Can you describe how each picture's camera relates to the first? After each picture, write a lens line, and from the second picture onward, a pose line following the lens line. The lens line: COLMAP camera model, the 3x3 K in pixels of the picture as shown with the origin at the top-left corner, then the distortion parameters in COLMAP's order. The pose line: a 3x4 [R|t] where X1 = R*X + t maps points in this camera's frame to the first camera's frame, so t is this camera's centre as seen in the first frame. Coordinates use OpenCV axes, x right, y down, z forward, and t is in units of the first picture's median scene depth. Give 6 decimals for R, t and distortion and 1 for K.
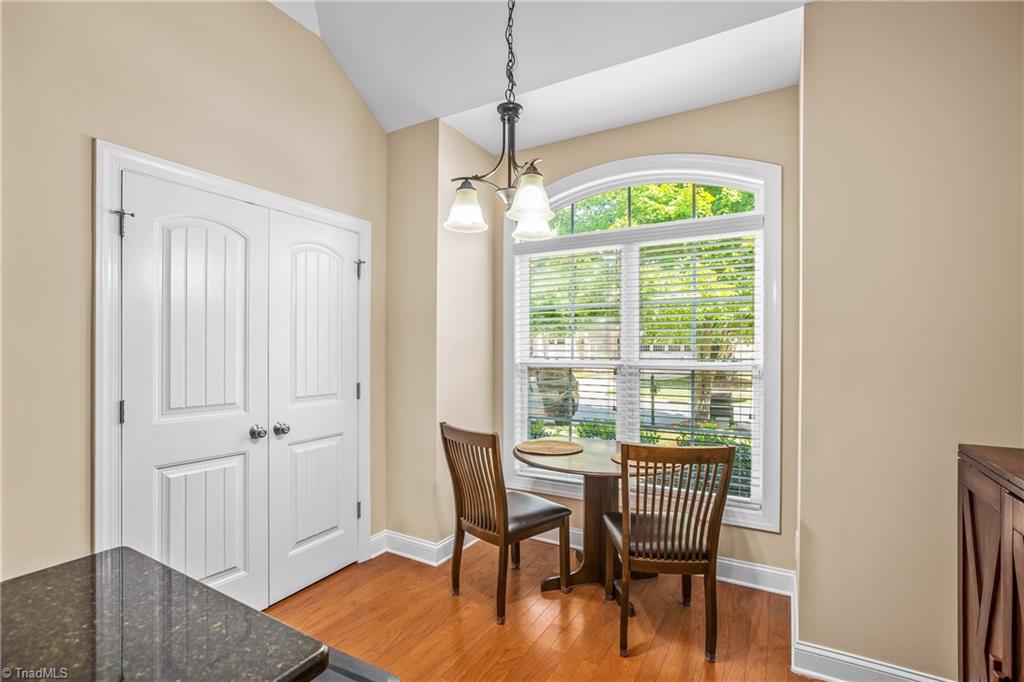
lens RADIAL K [[467.3, 0, 509.8], [0, 467.3, 346.9], [0, 0, 1]] dist [-0.037201, 0.017570]
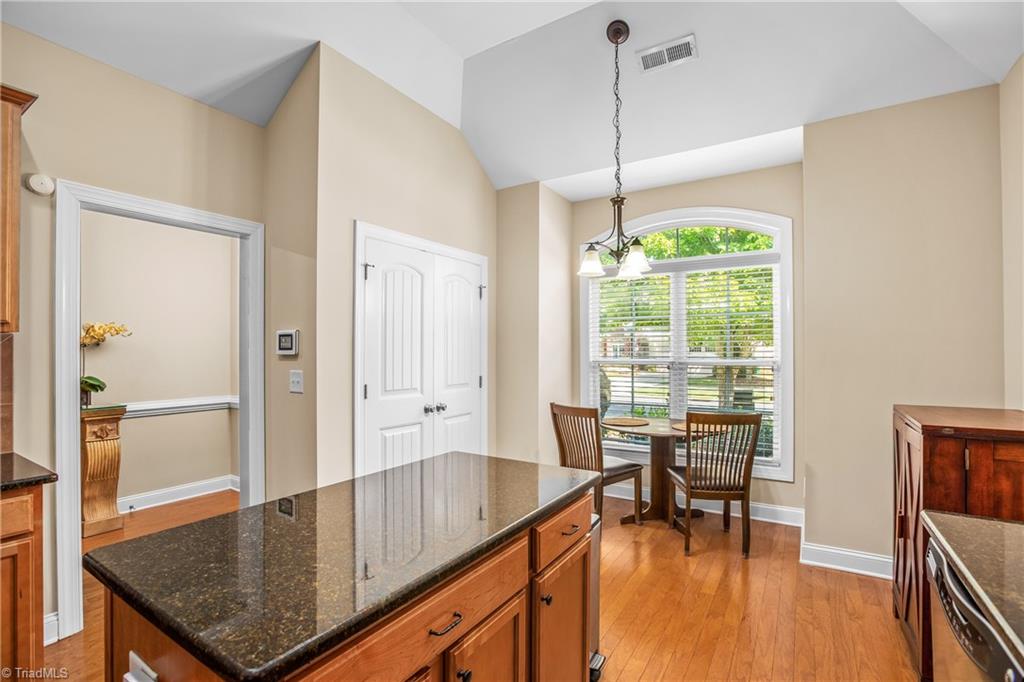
lens RADIAL K [[467.3, 0, 514.5], [0, 467.3, 342.4], [0, 0, 1]] dist [-0.037201, 0.017570]
pose [[0.999713, -0.003243, -0.023739, -0.216405], [0.002982, 0.999935, -0.011039, -0.005343], [0.023773, 0.010965, 0.999657, -0.407441]]
